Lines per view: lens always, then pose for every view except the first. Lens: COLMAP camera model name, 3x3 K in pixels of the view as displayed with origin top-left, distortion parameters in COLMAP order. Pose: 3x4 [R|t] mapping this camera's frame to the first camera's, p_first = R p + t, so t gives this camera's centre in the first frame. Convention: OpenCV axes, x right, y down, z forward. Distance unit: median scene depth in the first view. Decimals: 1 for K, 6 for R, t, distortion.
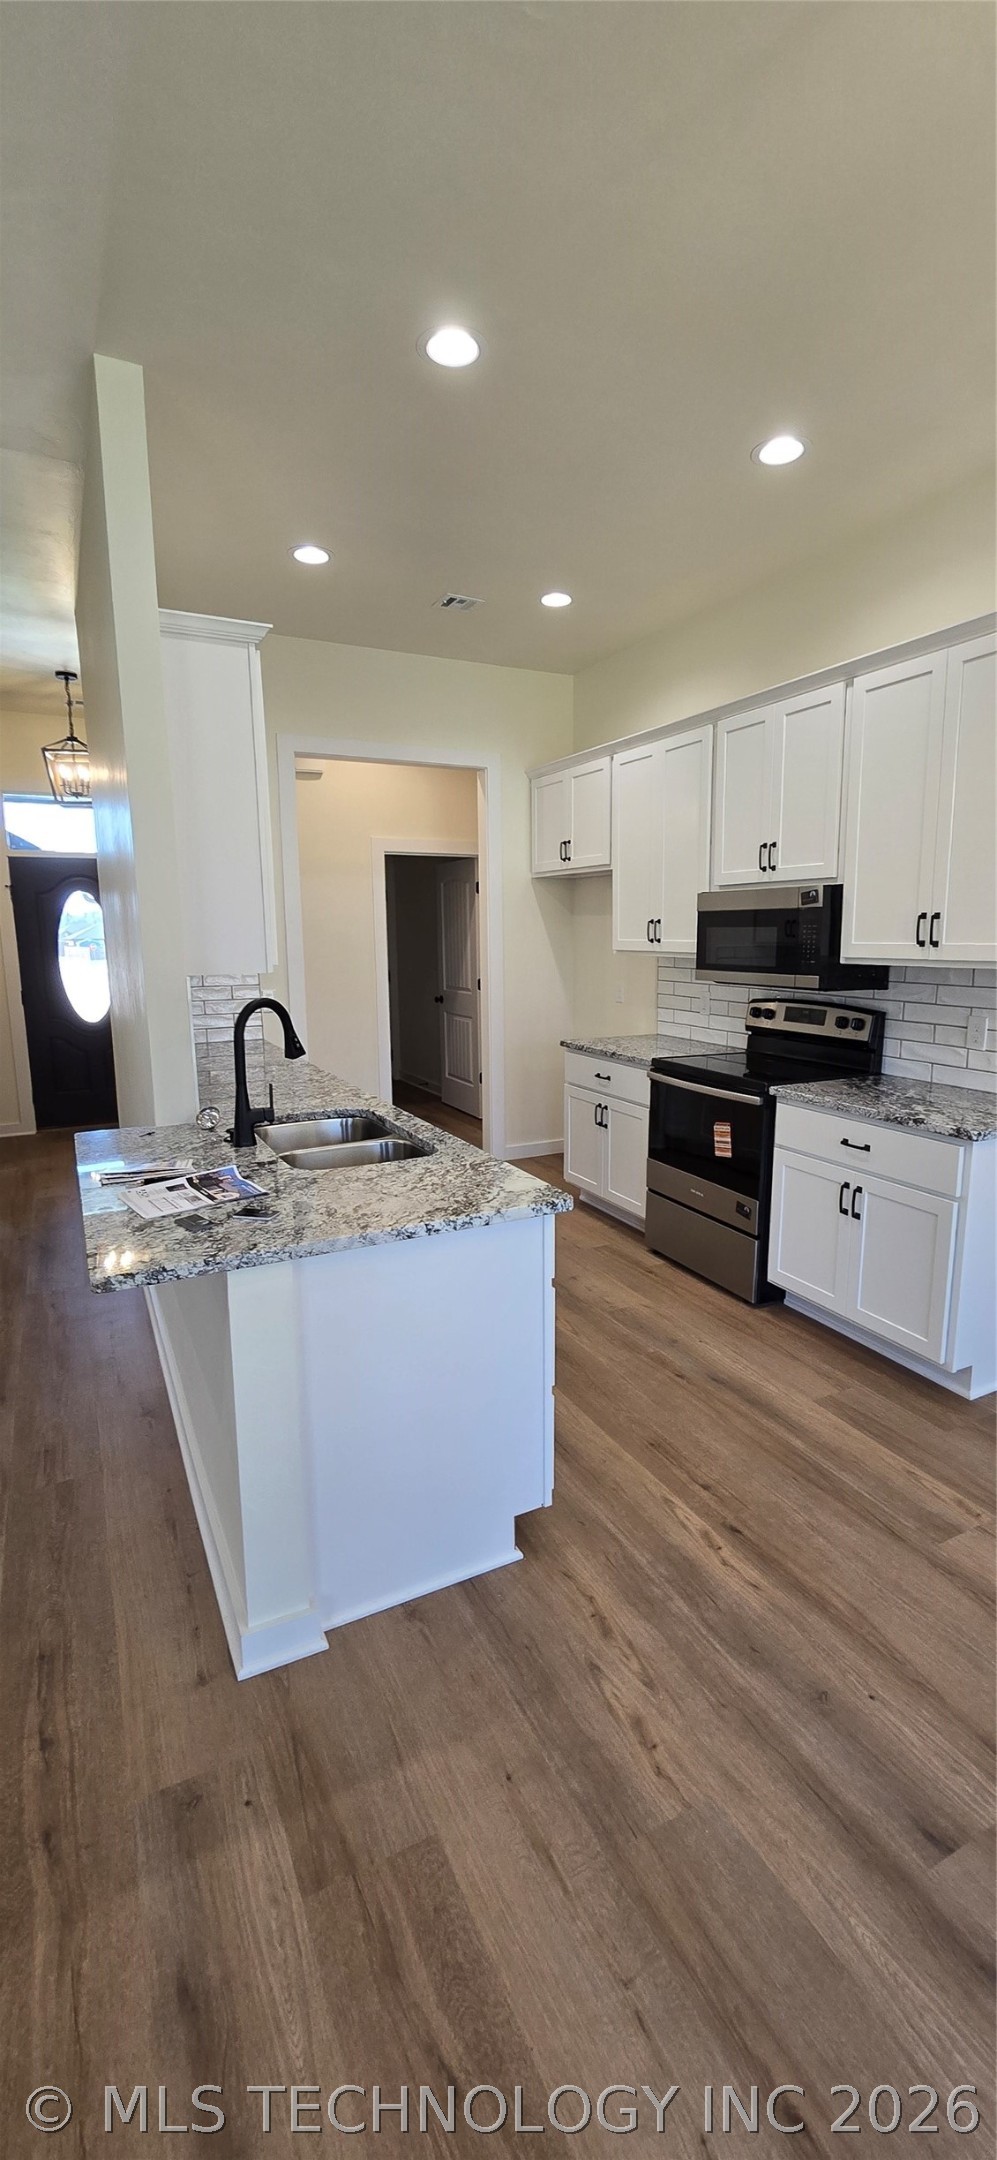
lens RADIAL K [[889.4, 0, 518.6], [0, 889.4, 1081.4], [0, 0, 1]] dist [0.000002, -0.000217]
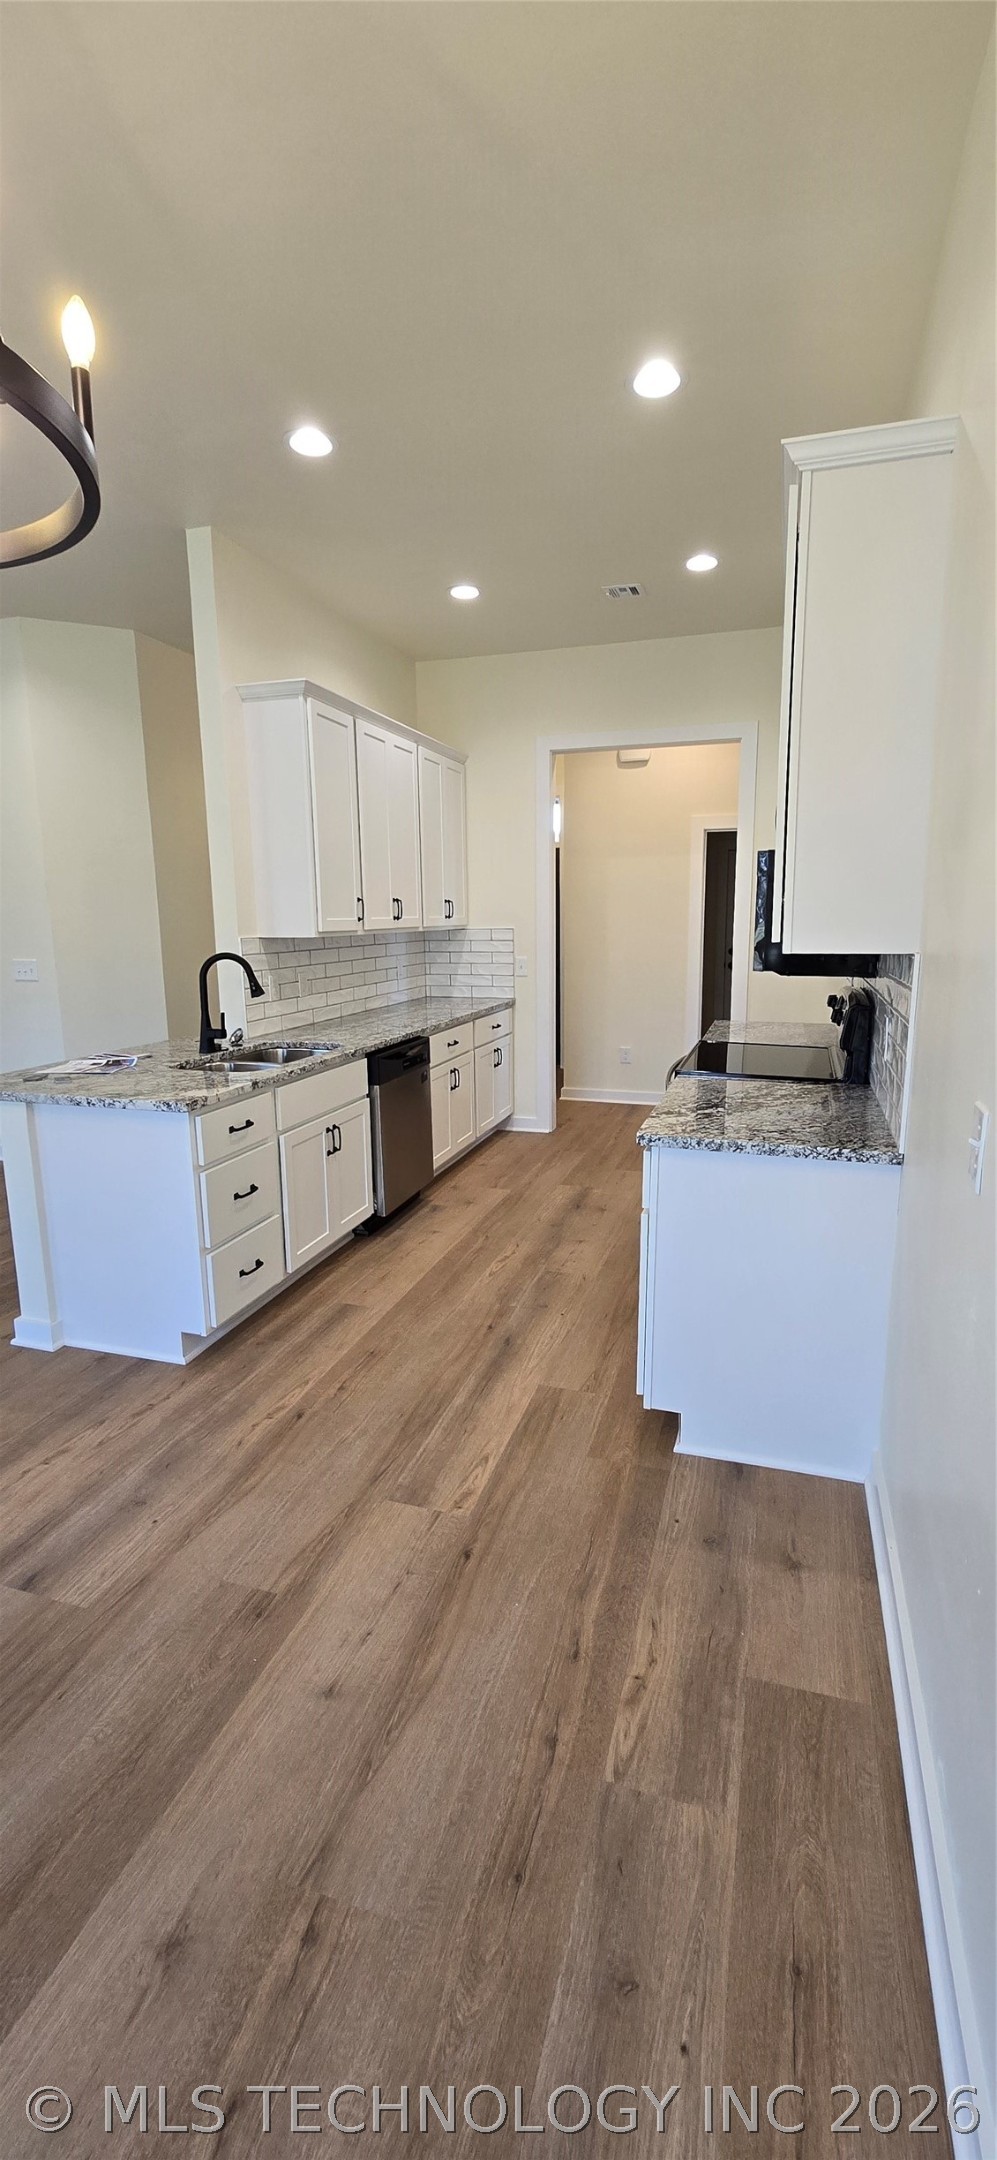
lens RADIAL K [[880.6, 0, 521.1], [0, 880.6, 1080.3], [0, 0, 1]] dist [0.000541, -0.000237]
pose [[0.718166, 0.133424, -0.682961, 0.867219], [-0.117738, 0.990594, 0.069717, -0.036304], [0.685839, 0.030342, 0.727120, 0.249493]]
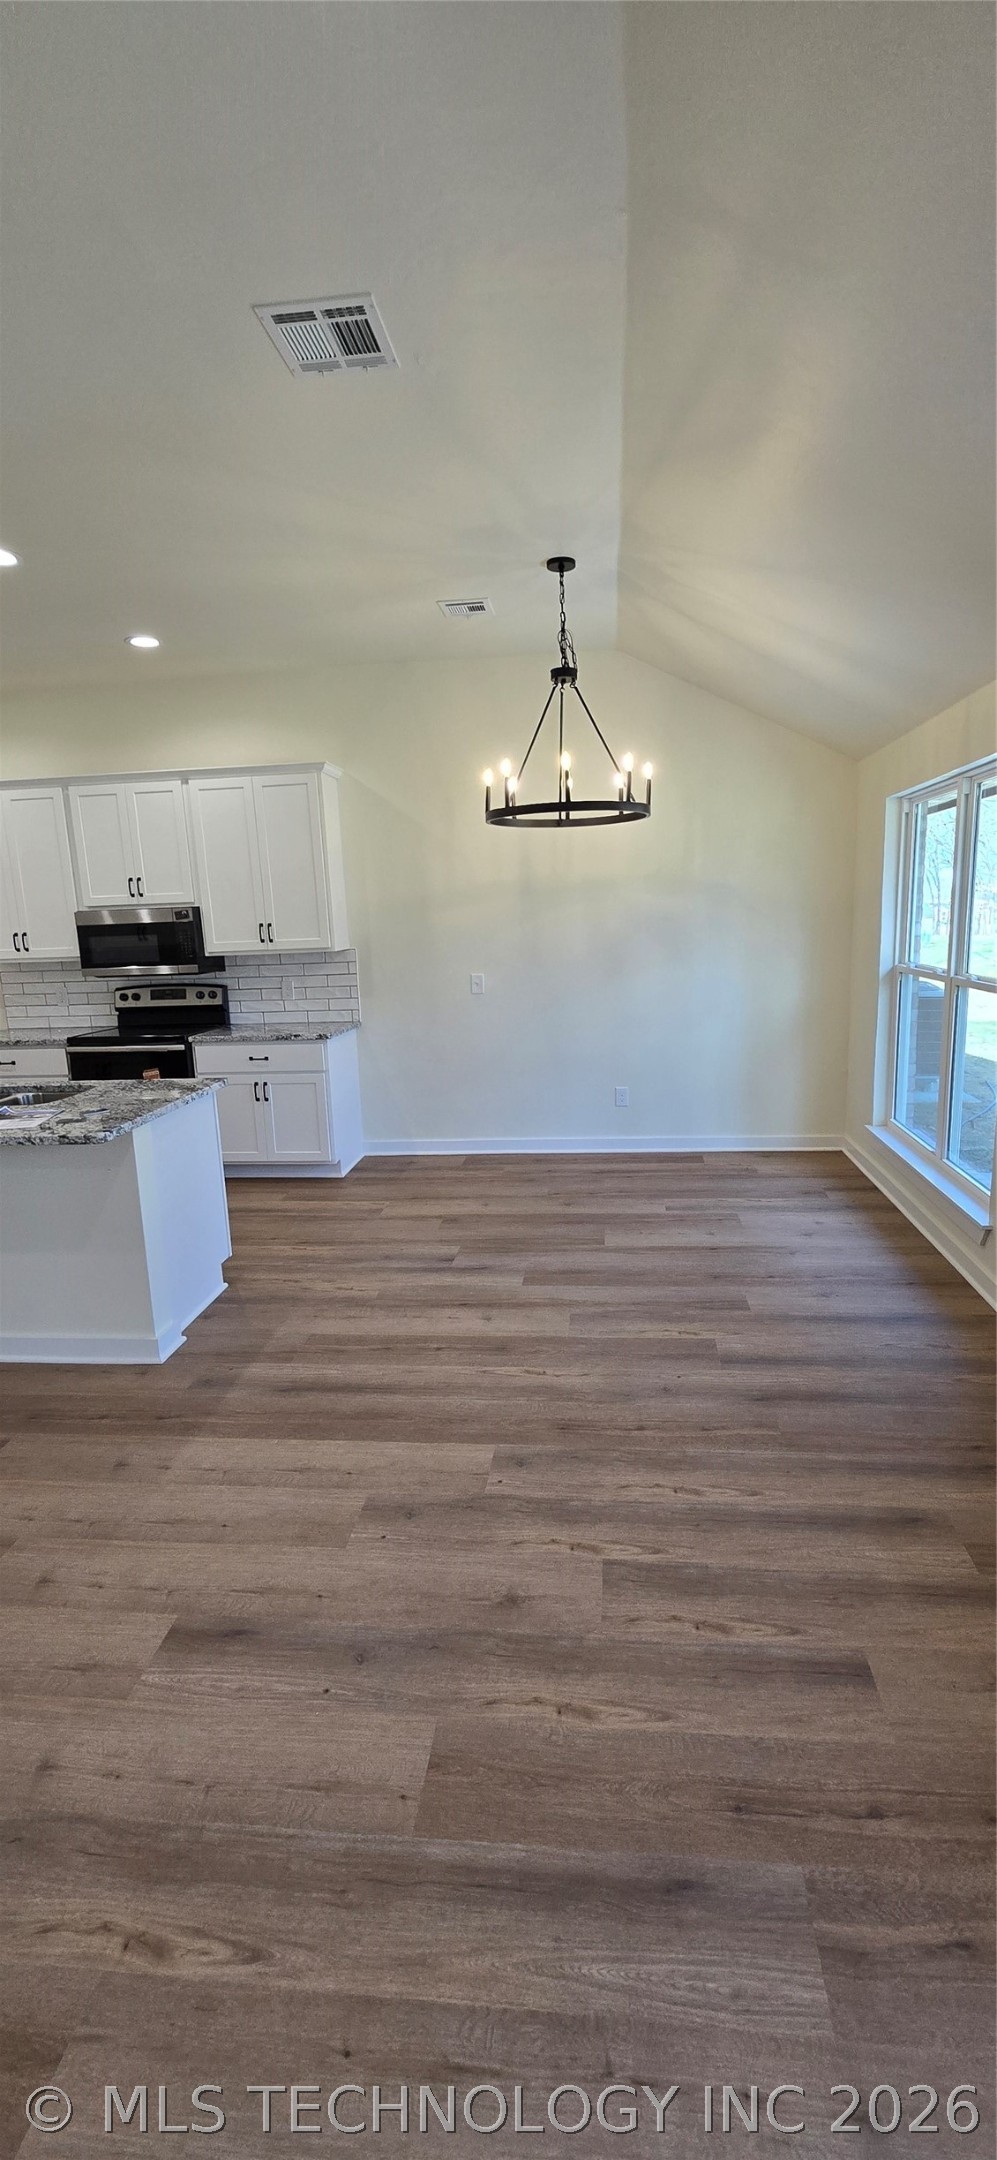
lens RADIAL K [[883.5, 0, 518.3], [0, 883.5, 1082.3], [0, 0, 1]] dist [-0.001328, -0.000916]
pose [[0.547819, -0.170659, 0.819005, -0.746804], [0.173819, 0.980828, 0.088114, 0.052763], [-0.818341, 0.094089, 0.566980, -0.374254]]
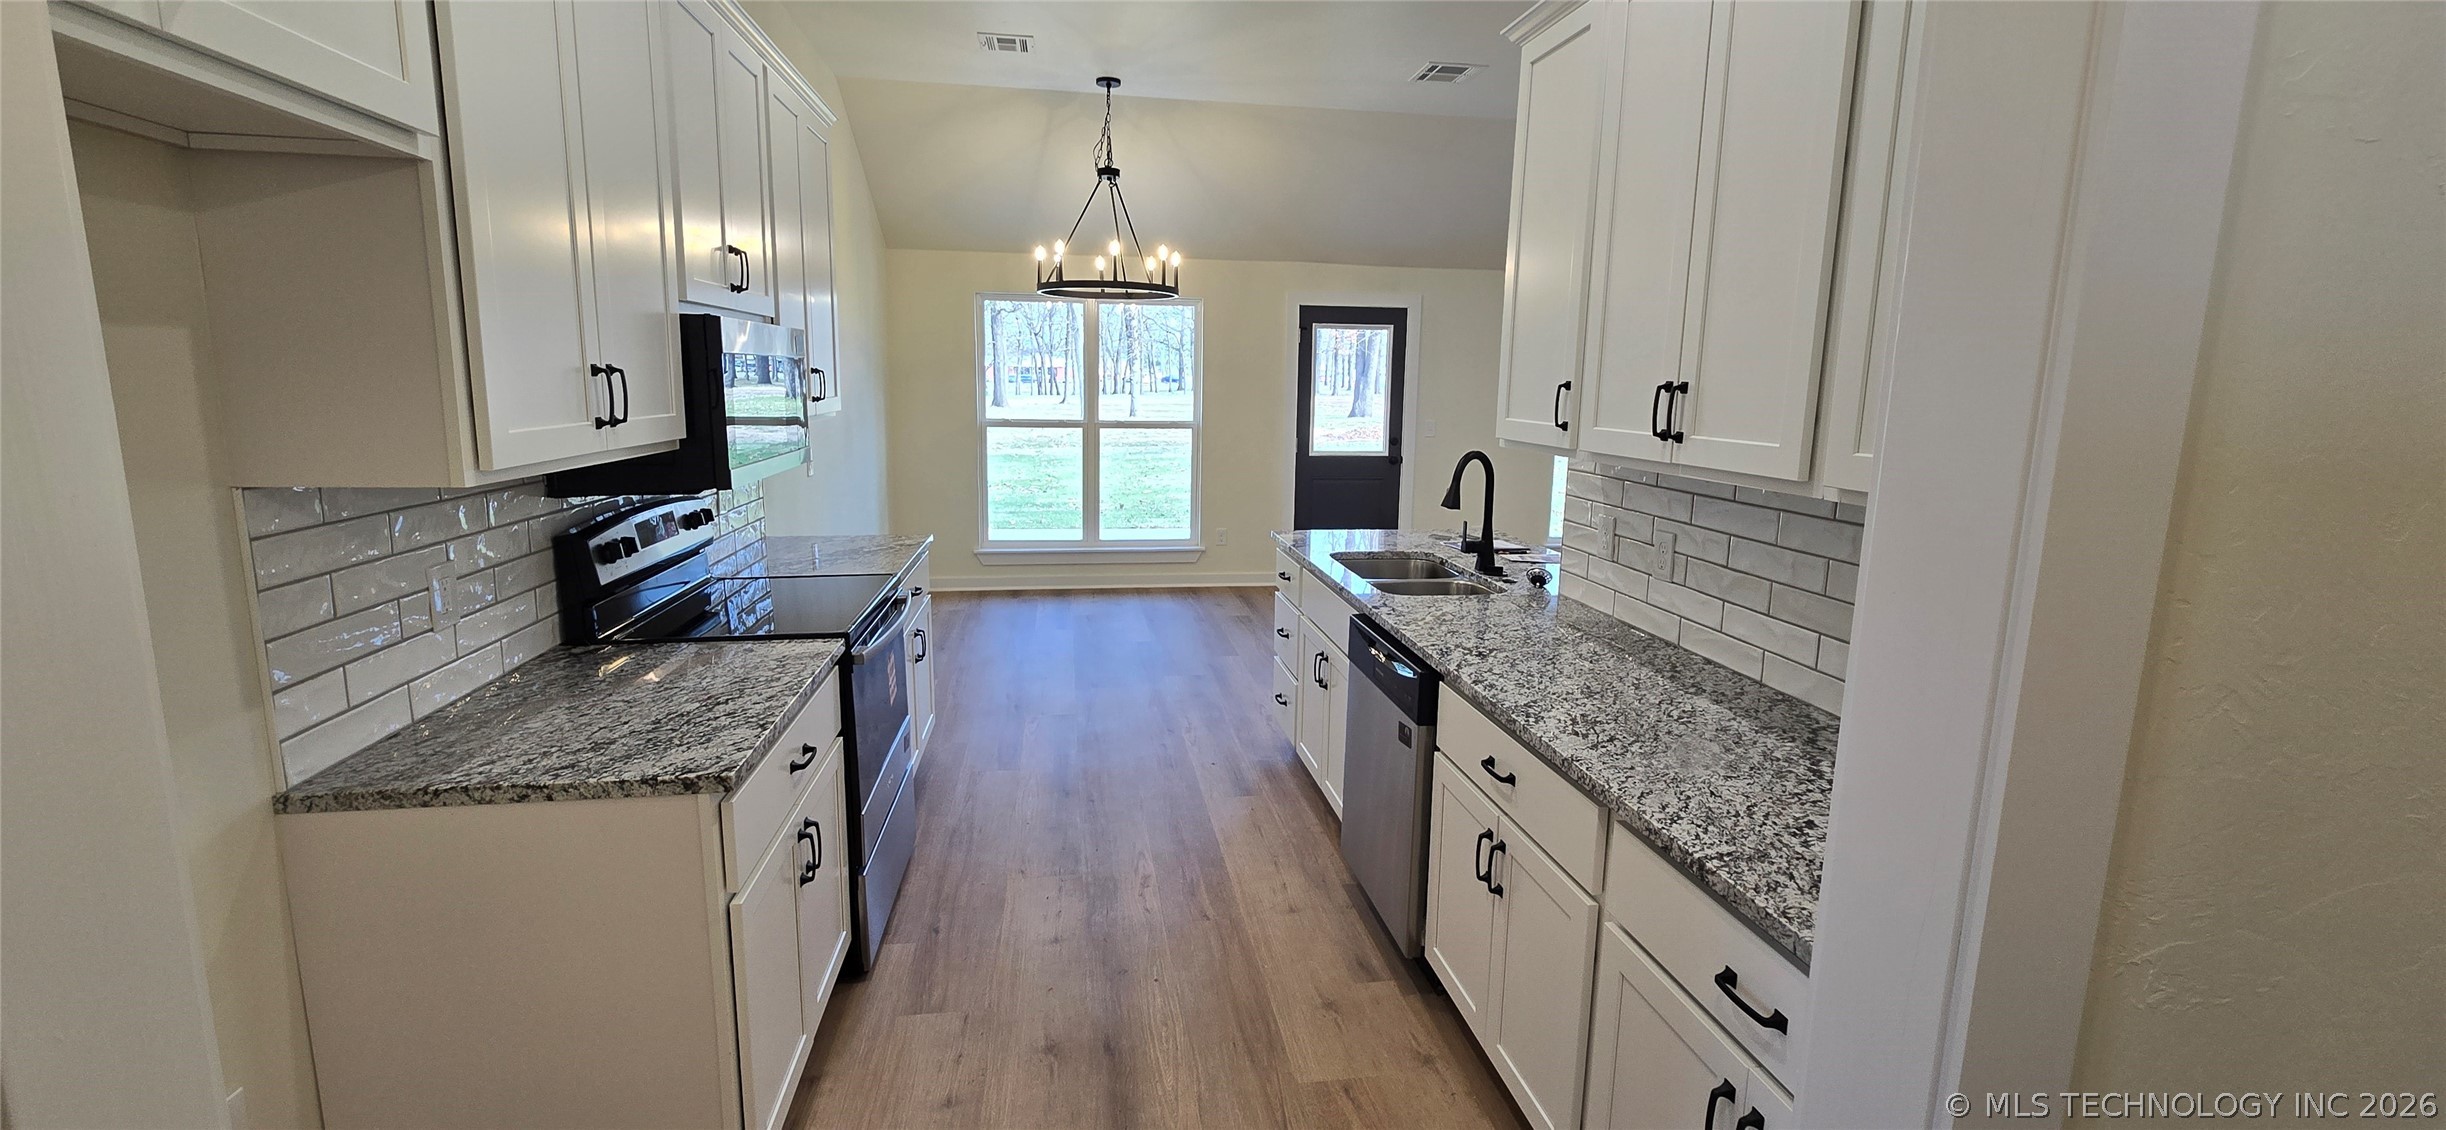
lens RADIAL K [[1000.4, 0, 1221.3], [0, 1000.4, 539.4], [0, 0, 1]] dist [-0.001328, -0.000916]
pose [[-0.948622, -0.058916, 0.310879, -0.318950], [0.044680, 0.947725, 0.315945, -0.337452], [-0.313242, 0.313602, -0.896400, 1.900602]]
